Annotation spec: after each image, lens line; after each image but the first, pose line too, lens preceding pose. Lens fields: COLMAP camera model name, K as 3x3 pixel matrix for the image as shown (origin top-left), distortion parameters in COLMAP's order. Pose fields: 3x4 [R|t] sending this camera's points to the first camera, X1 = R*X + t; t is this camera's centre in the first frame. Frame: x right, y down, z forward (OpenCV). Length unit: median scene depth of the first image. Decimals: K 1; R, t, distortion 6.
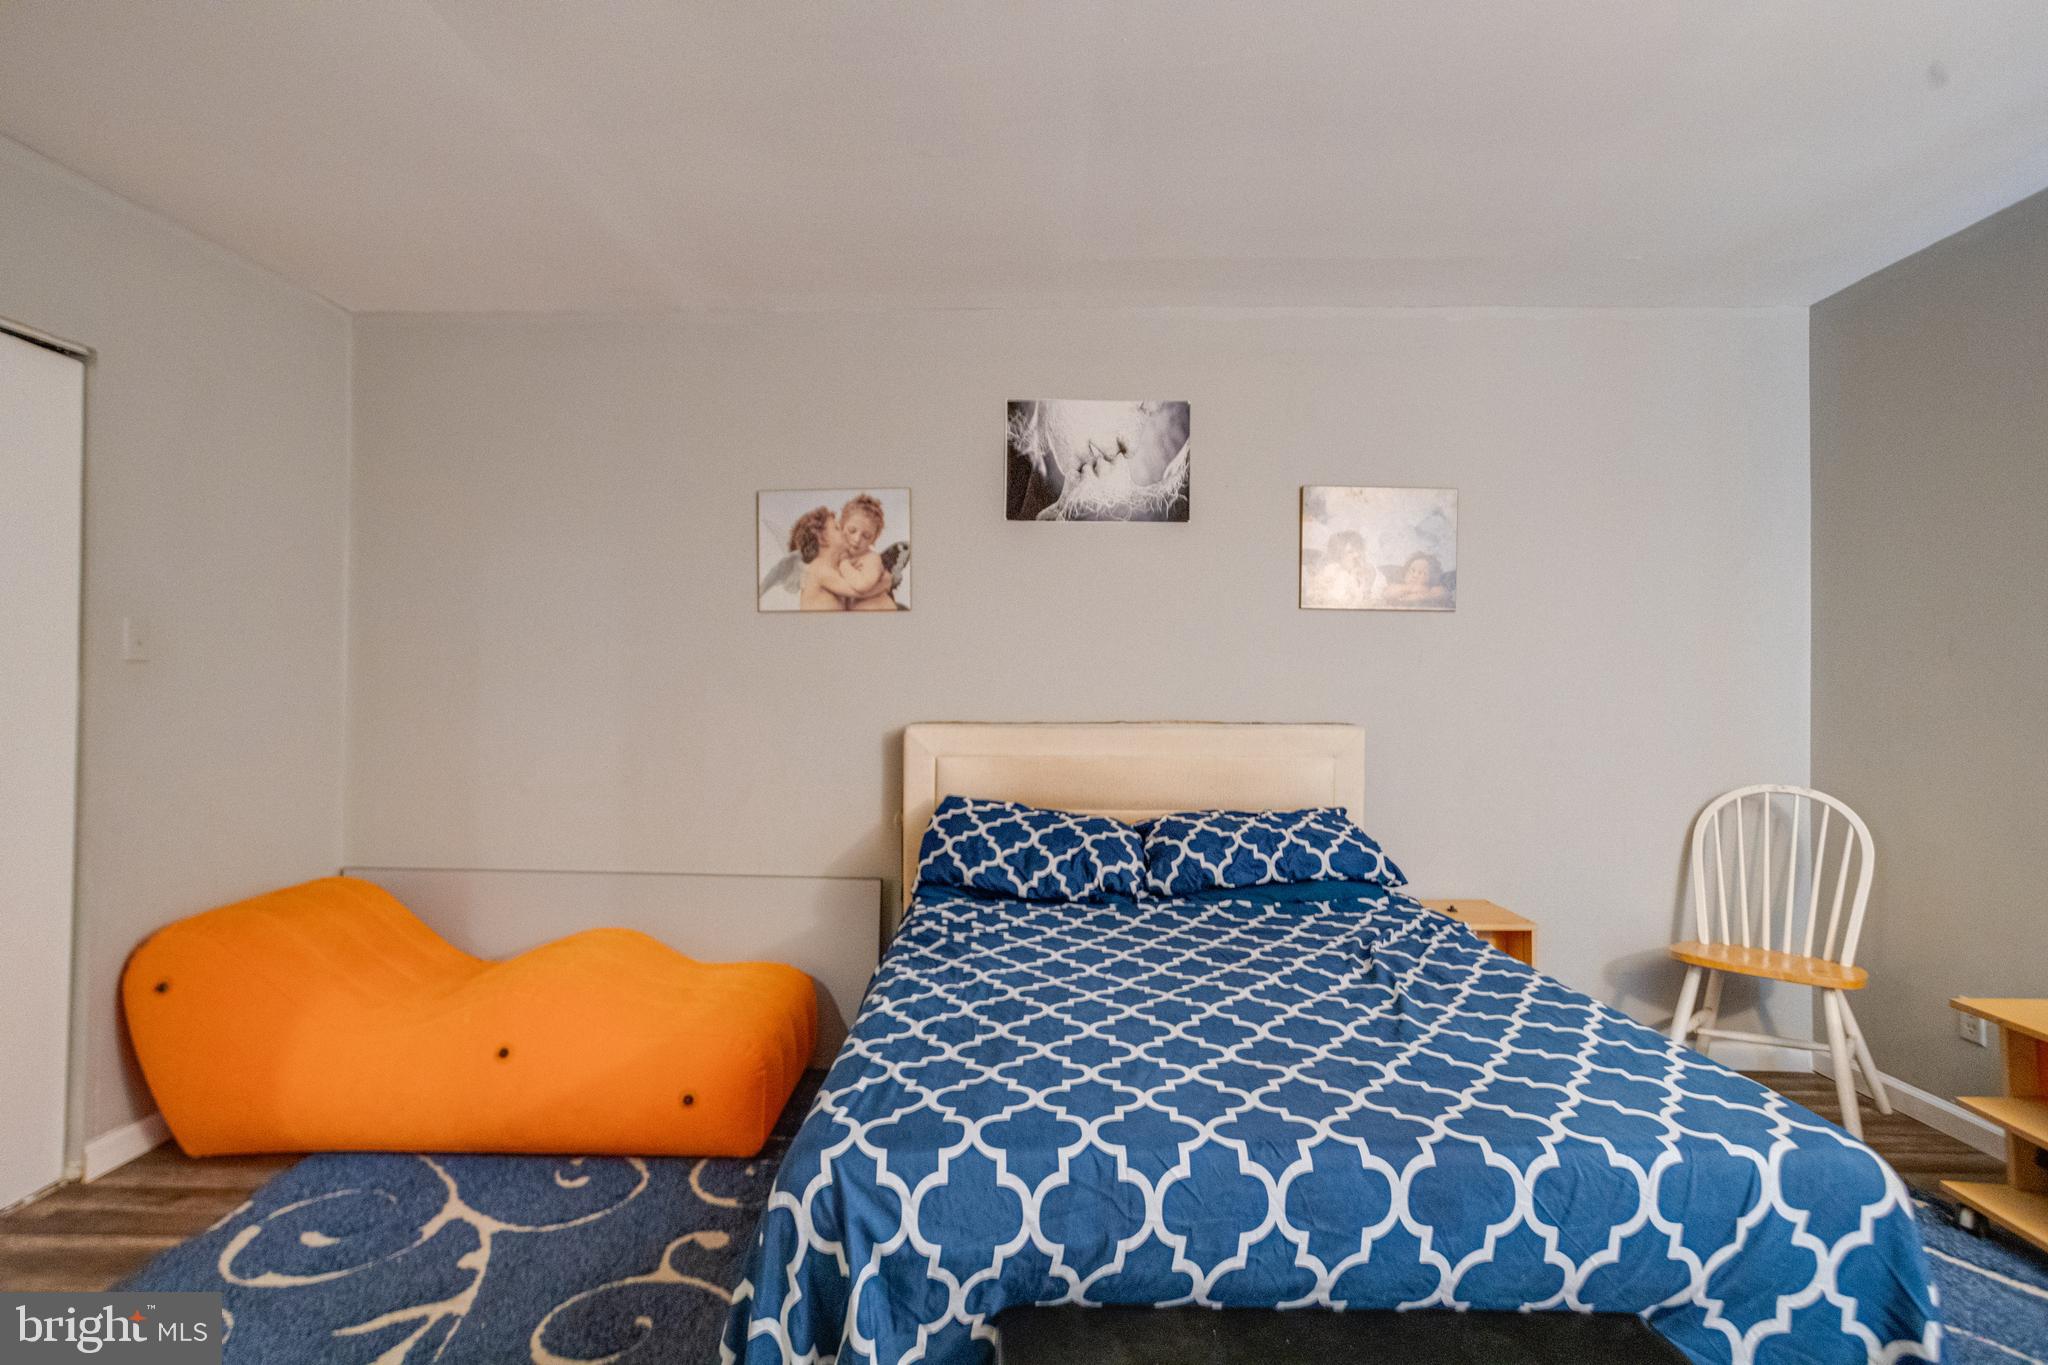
lens RADIAL K [[1010.6, 0, 1016.8], [0, 1010.6, 688.9], [0, 0, 1]] dist [-0.043866, 0.036716]
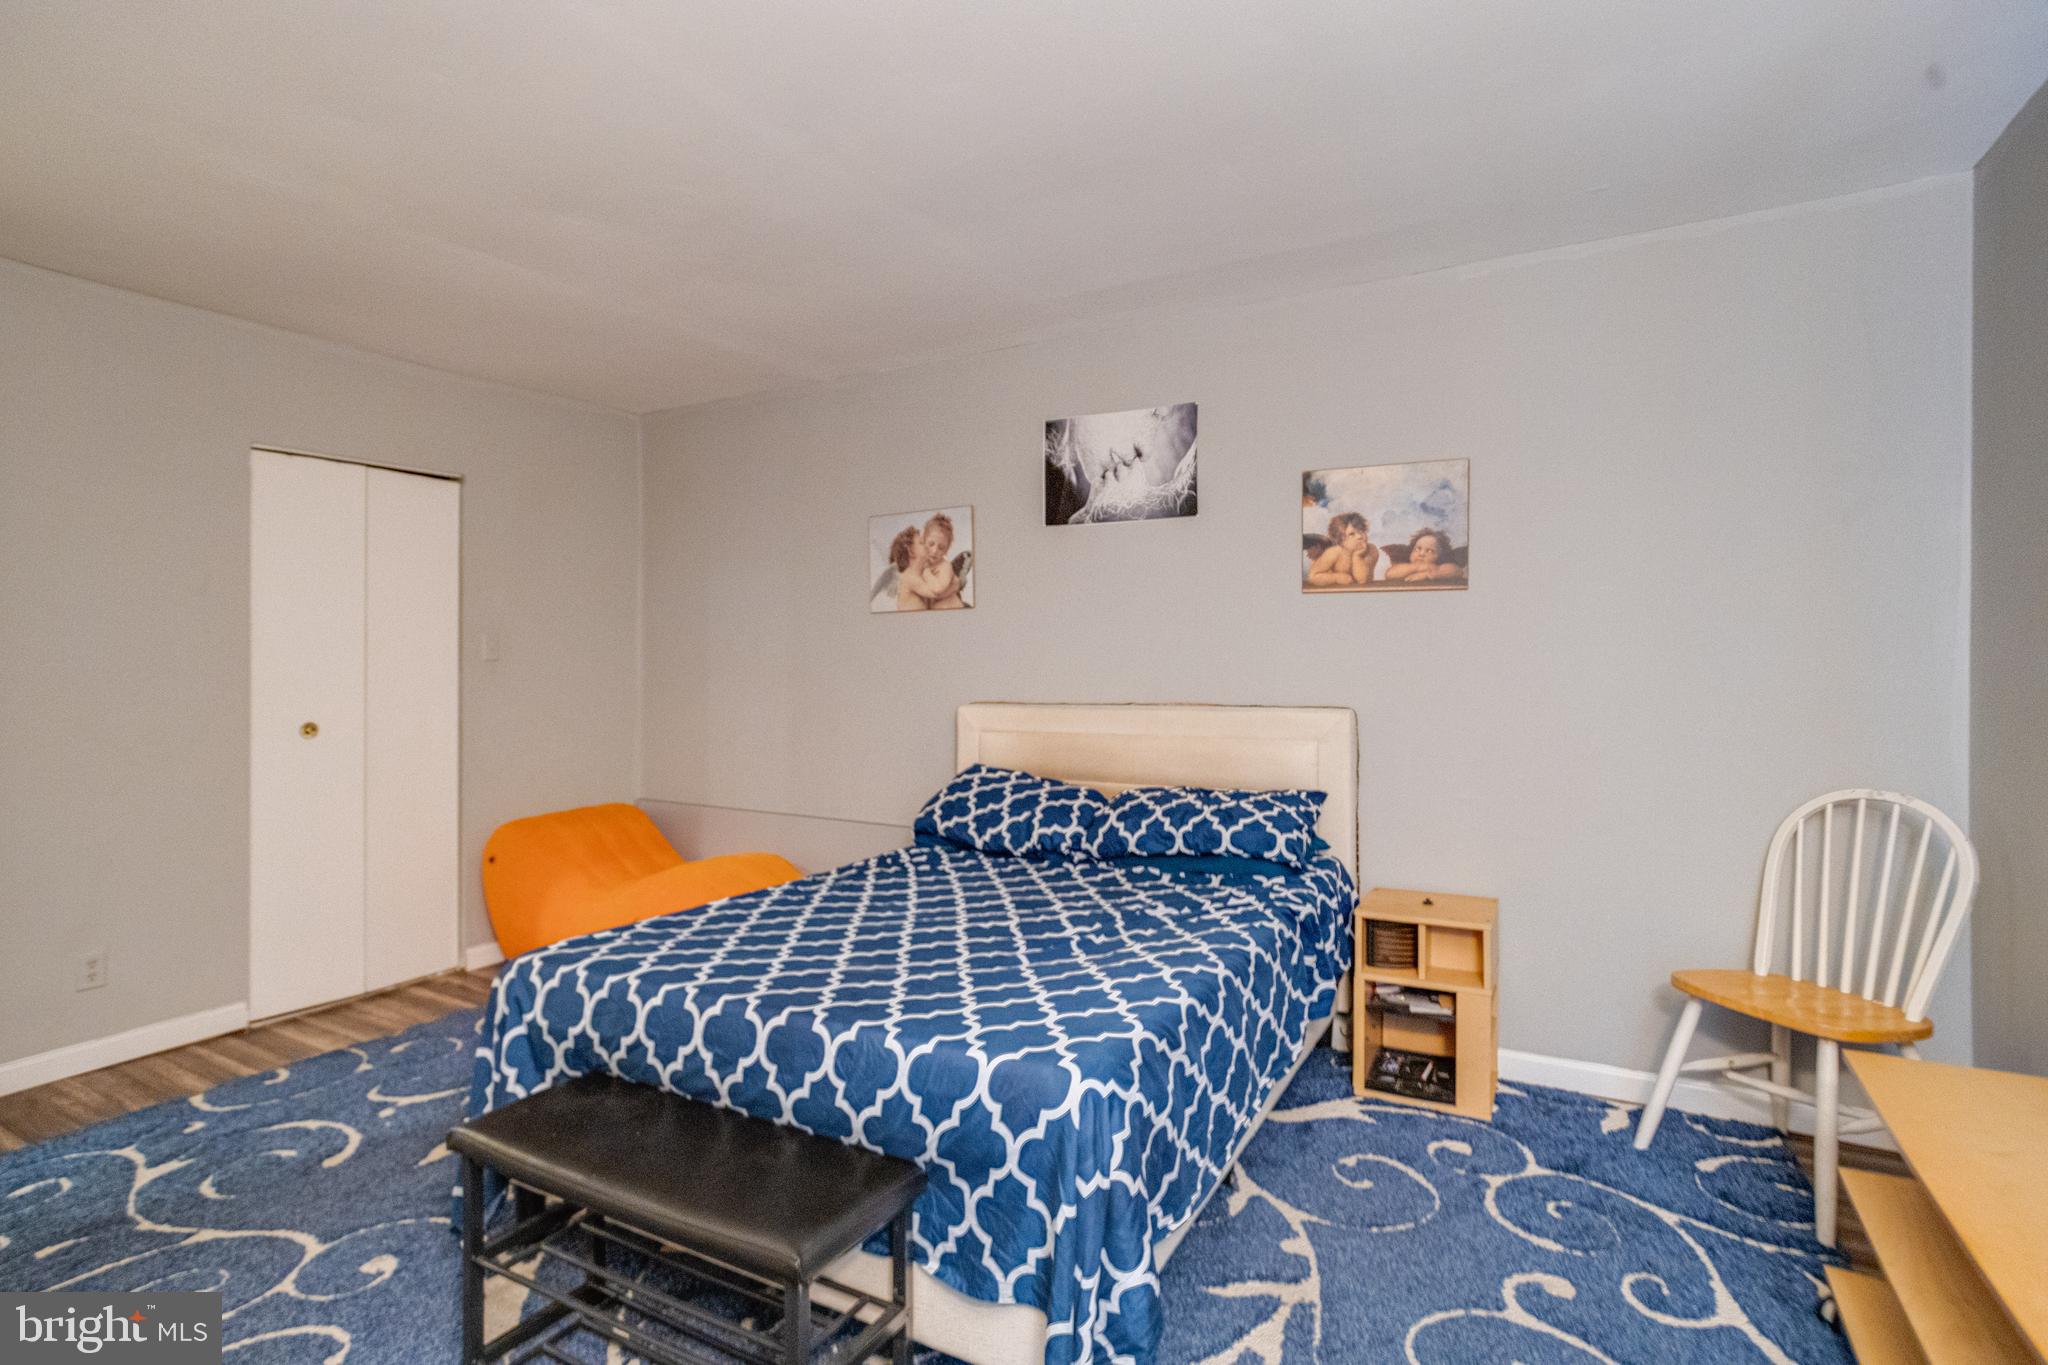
lens RADIAL K [[1012.0, 0, 1006.0], [0, 1012.0, 673.5], [0, 0, 1]] dist [-0.042594, 0.039395]
pose [[0.880846, -0.003852, -0.473387, 0.496176], [0.007999, 0.999945, 0.006748, -0.008359], [0.473335, -0.009731, 0.880829, -0.033319]]
